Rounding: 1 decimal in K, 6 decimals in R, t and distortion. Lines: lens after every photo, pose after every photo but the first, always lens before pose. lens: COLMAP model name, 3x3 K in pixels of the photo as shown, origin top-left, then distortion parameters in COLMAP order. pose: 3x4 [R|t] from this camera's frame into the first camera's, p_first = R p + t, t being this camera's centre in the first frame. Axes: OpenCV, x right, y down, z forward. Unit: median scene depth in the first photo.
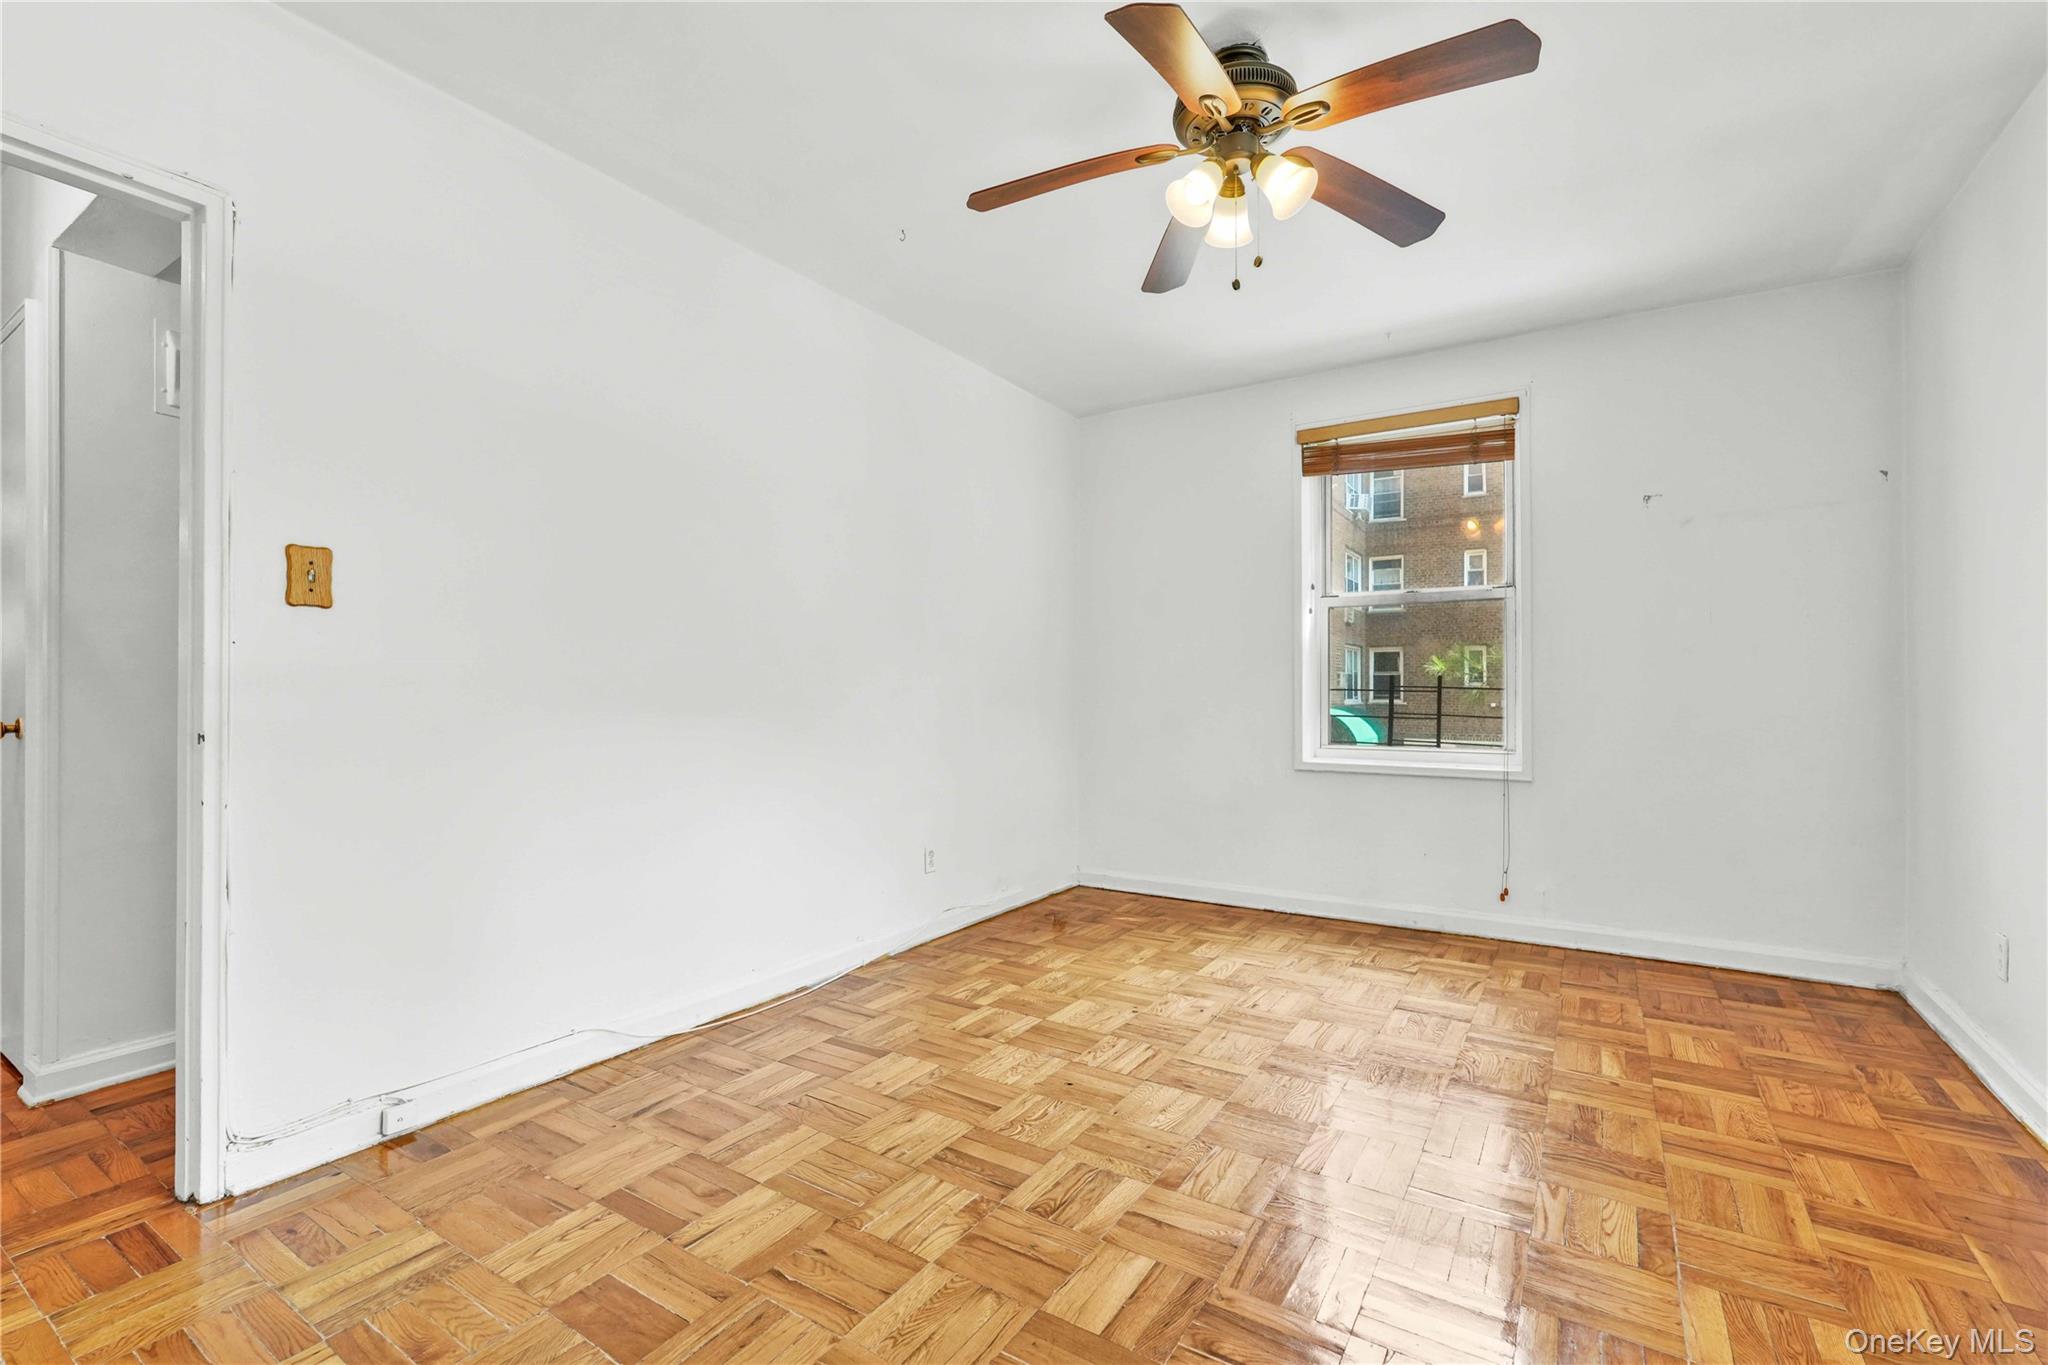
lens RADIAL K [[906.8, 0, 1030.4], [0, 906.8, 698.1], [0, 0, 1]] dist [-0.014091, 0.007587]
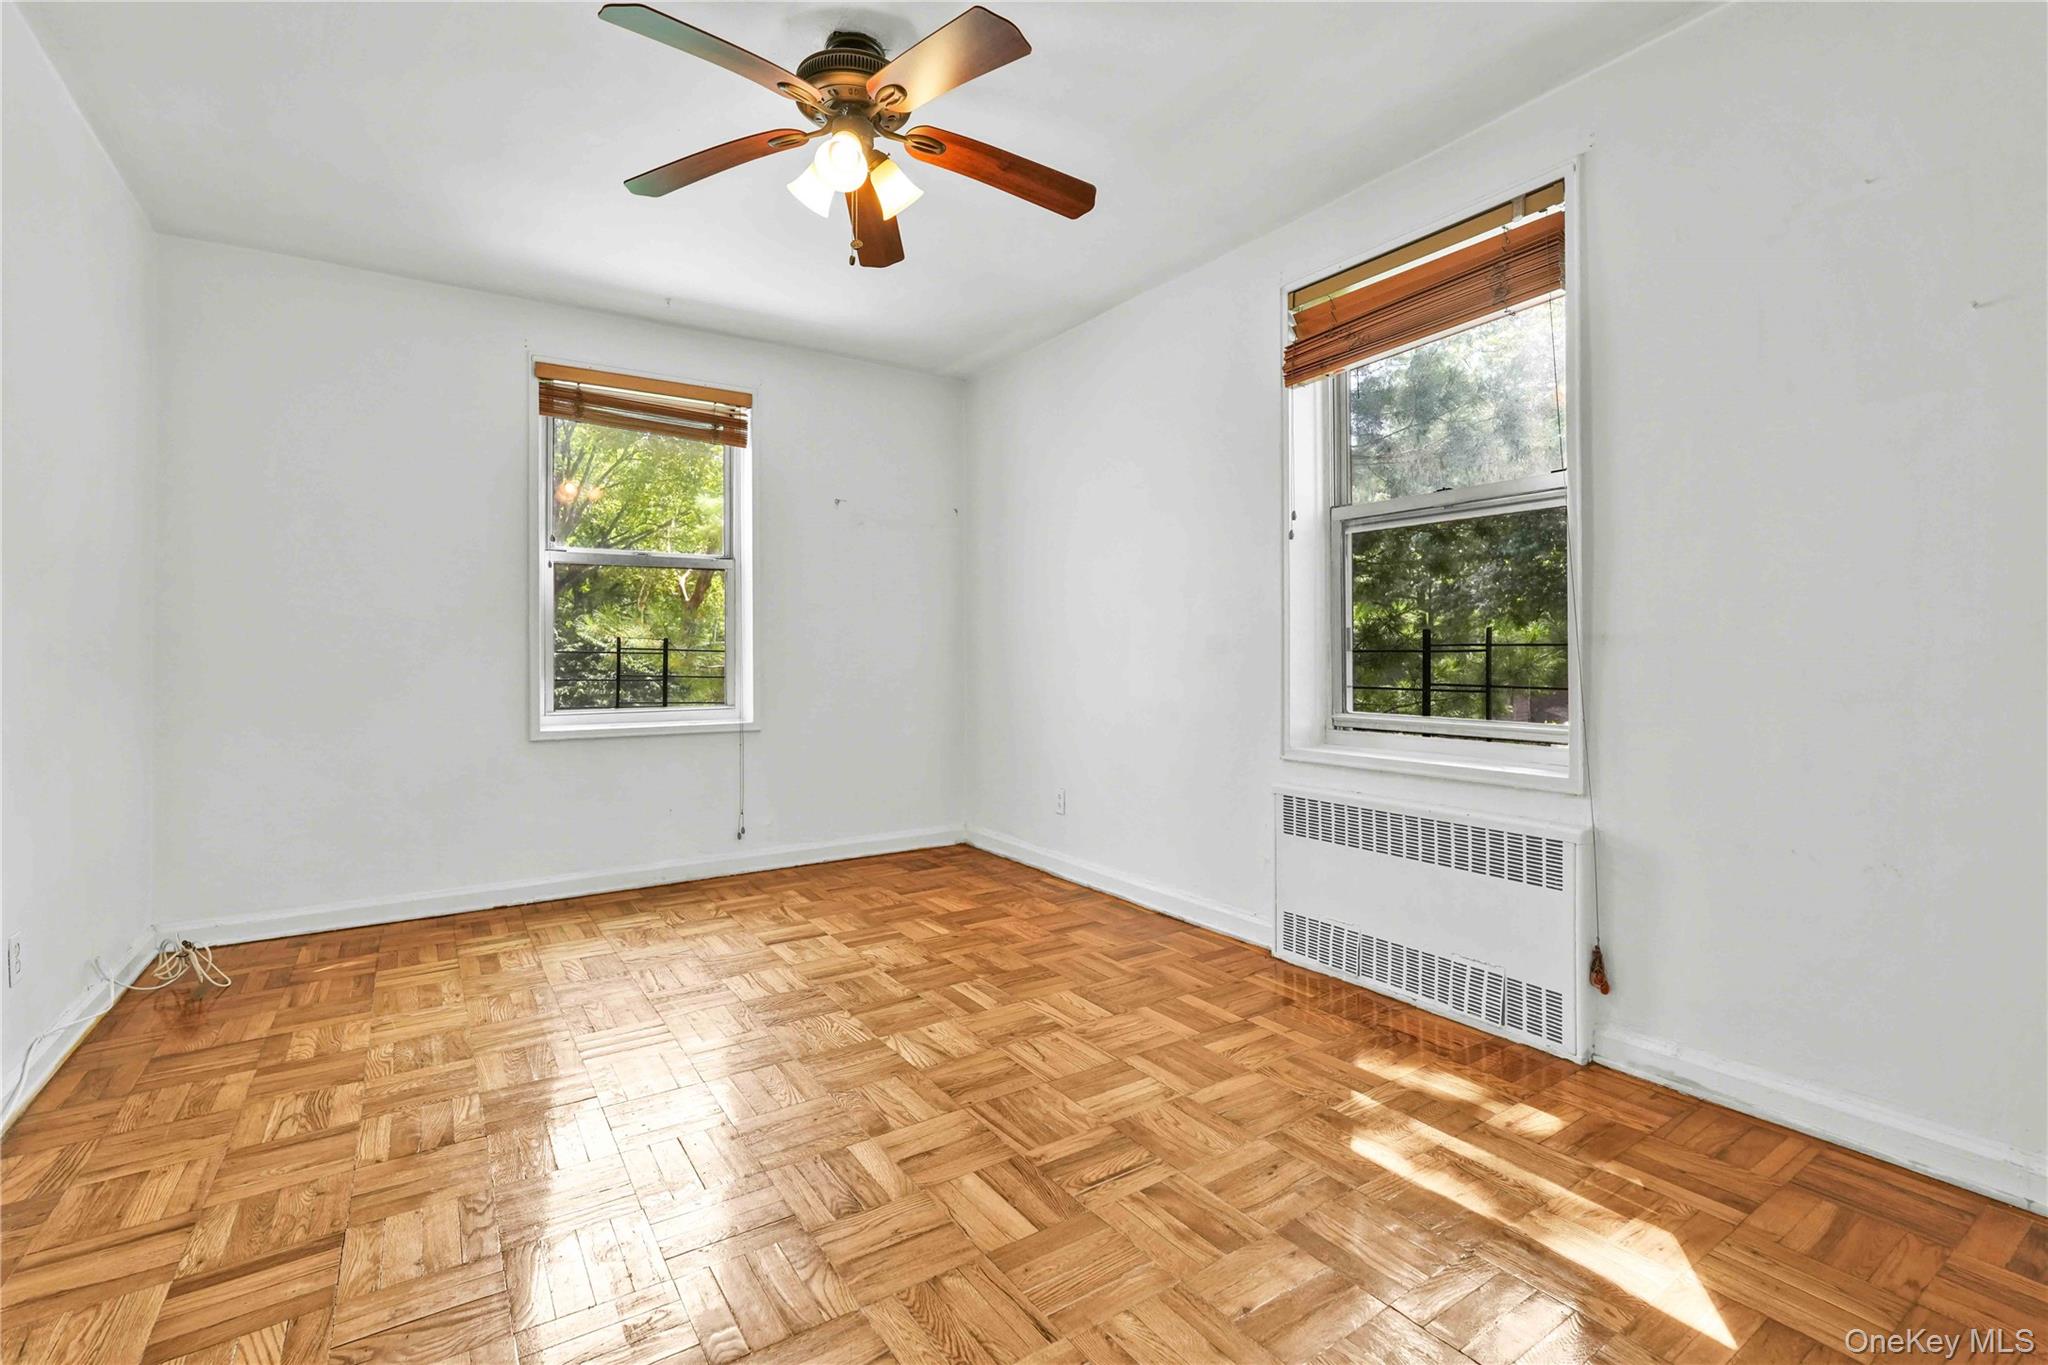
lens RADIAL K [[906.8, 0, 1023.6], [0, 906.8, 668.9], [0, 0, 1]] dist [-0.014091, 0.007587]
pose [[0.402917, -0.017516, 0.915069, -0.447876], [0.011627, 0.999834, 0.014019, 0.001142], [-0.915162, 0.004991, 0.403054, 0.273458]]
